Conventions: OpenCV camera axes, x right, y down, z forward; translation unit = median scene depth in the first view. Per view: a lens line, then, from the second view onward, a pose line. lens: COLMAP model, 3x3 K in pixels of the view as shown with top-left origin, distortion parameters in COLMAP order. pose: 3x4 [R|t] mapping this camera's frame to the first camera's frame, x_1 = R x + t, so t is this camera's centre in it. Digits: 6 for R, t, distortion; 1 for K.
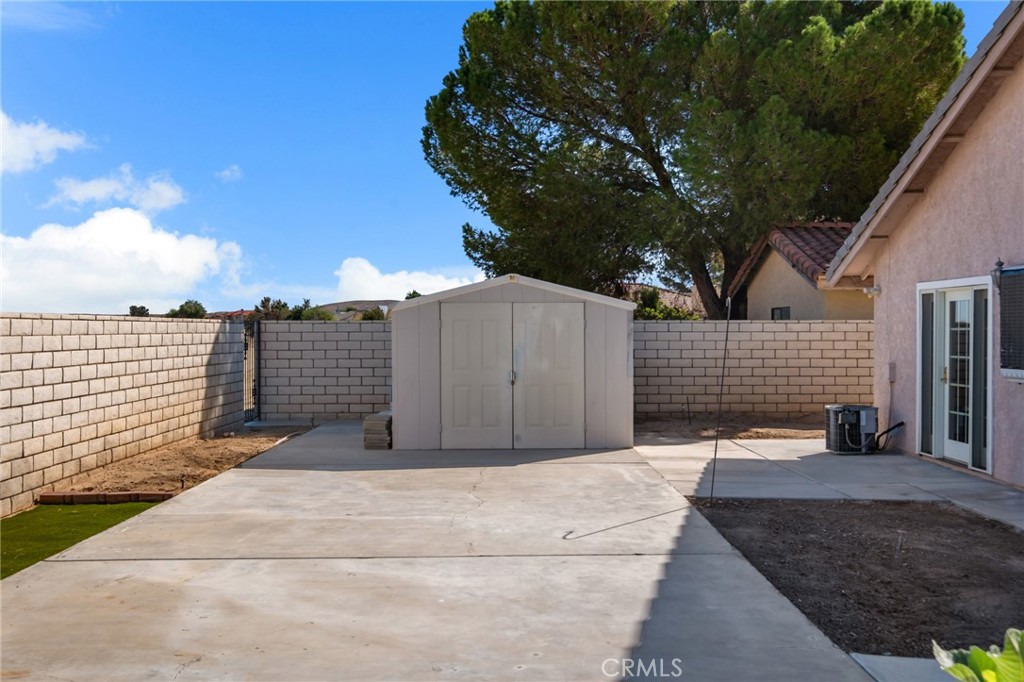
lens RADIAL K [[1051.4, 0, 512.3], [0, 1051.4, 341.4], [0, 0, 1]] dist [-0.001686, 0.000000]
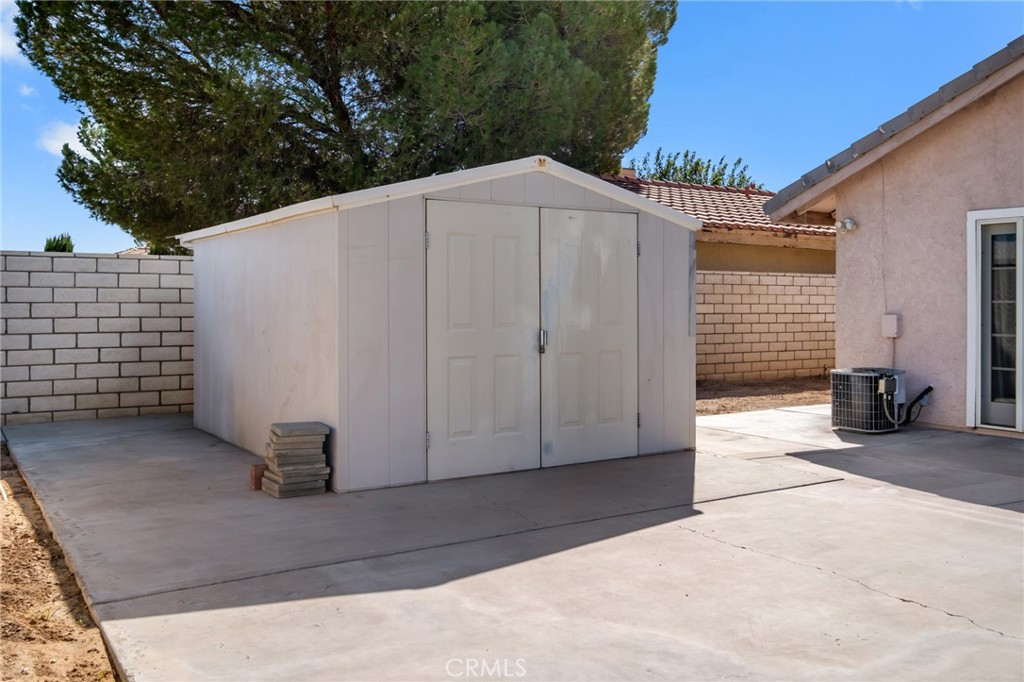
lens RADIAL K [[912.4, 0, 508.0], [0, 912.4, 296.5], [0, 0, 1]] dist [0.000649, -0.003605]
pose [[0.843274, 0.006580, 0.537443, -0.275544], [0.002450, 0.999868, -0.016085, 0.018549], [-0.537478, 0.014881, 0.843147, 0.598409]]
